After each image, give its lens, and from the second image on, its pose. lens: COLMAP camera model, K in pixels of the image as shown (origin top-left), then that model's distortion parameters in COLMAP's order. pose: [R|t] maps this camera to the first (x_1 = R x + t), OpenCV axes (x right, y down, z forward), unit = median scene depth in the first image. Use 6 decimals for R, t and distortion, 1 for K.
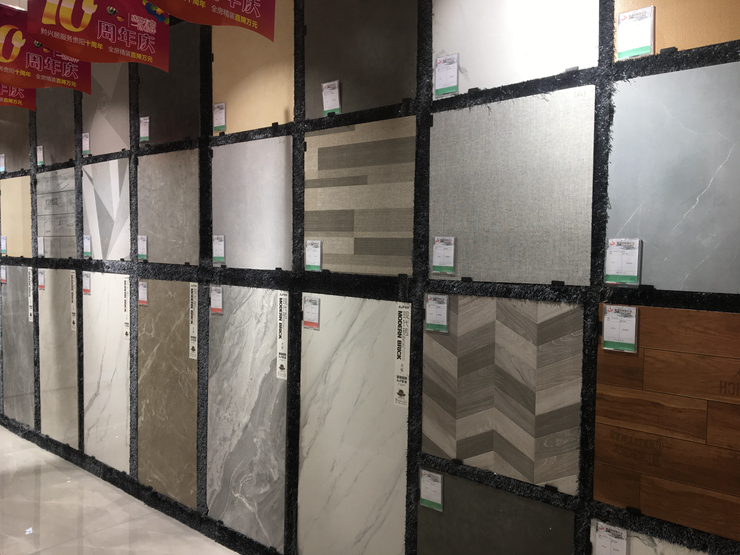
lens RADIAL K [[623.4, 0, 369.9], [0, 623.4, 278.4], [0, 0, 1]] dist [0.087873, -0.115459]
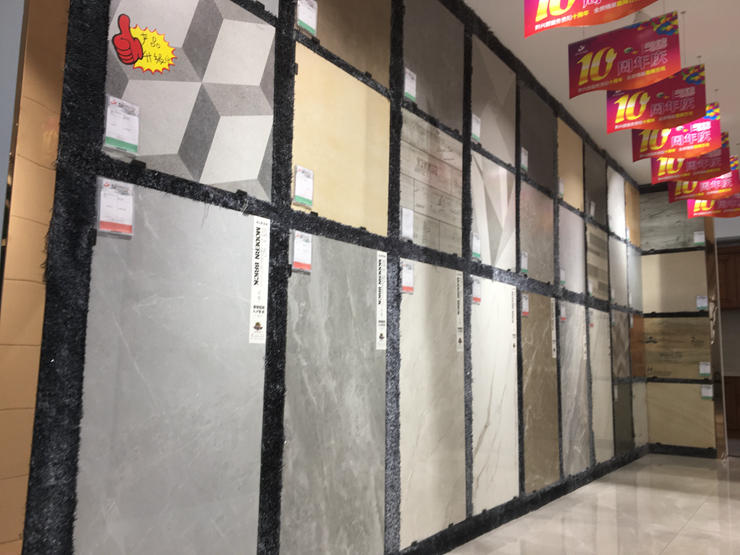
lens RADIAL K [[623.4, 0, 370.4], [0, 623.4, 277.6], [0, 0, 1]] dist [0.087873, -0.115459]
pose [[-0.104766, 0.112481, 0.988115, -1.254346], [0.037974, 0.993311, -0.109047, 0.075617], [-0.993772, 0.026098, -0.108336, 1.241284]]
